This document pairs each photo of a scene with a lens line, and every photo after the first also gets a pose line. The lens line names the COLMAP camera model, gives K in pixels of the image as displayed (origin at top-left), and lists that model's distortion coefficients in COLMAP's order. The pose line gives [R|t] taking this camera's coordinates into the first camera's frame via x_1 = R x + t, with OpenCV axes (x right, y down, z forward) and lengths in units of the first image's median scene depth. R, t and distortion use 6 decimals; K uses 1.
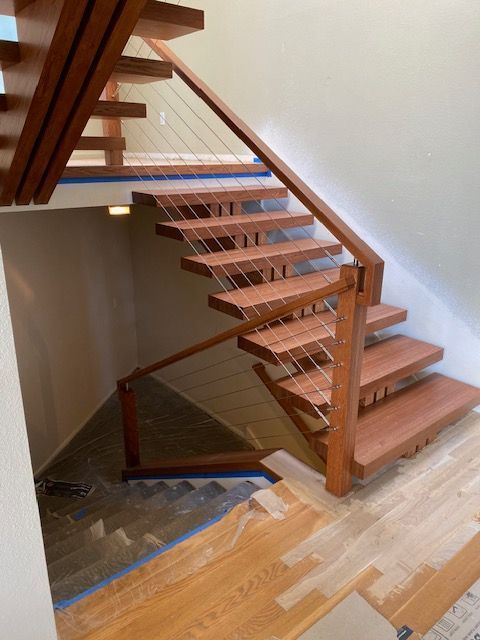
lens RADIAL K [[458.8, 0, 240.0], [0, 458.8, 320.0], [0, 0, 1]] dist [0.051522, -0.056698]
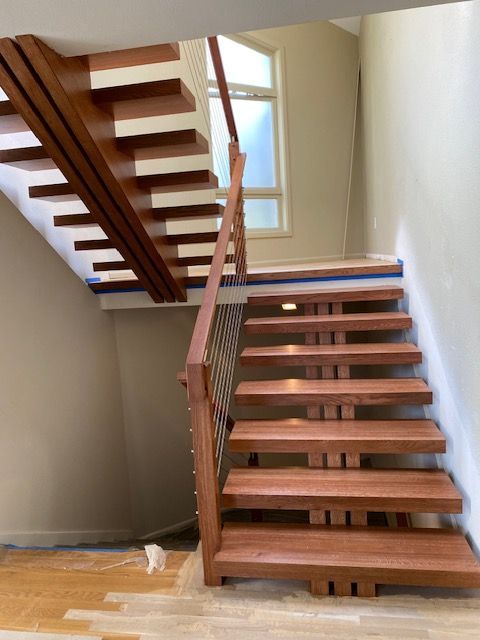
lens RADIAL K [[458.8, 0, 240.0], [0, 458.8, 320.0], [0, 0, 1]] dist [0.051522, -0.056698]
pose [[0.687651, 0.050539, -0.724280, 0.841341], [-0.186155, 0.976500, -0.108603, -0.084655], [0.701771, 0.209509, 0.680899, 0.186826]]
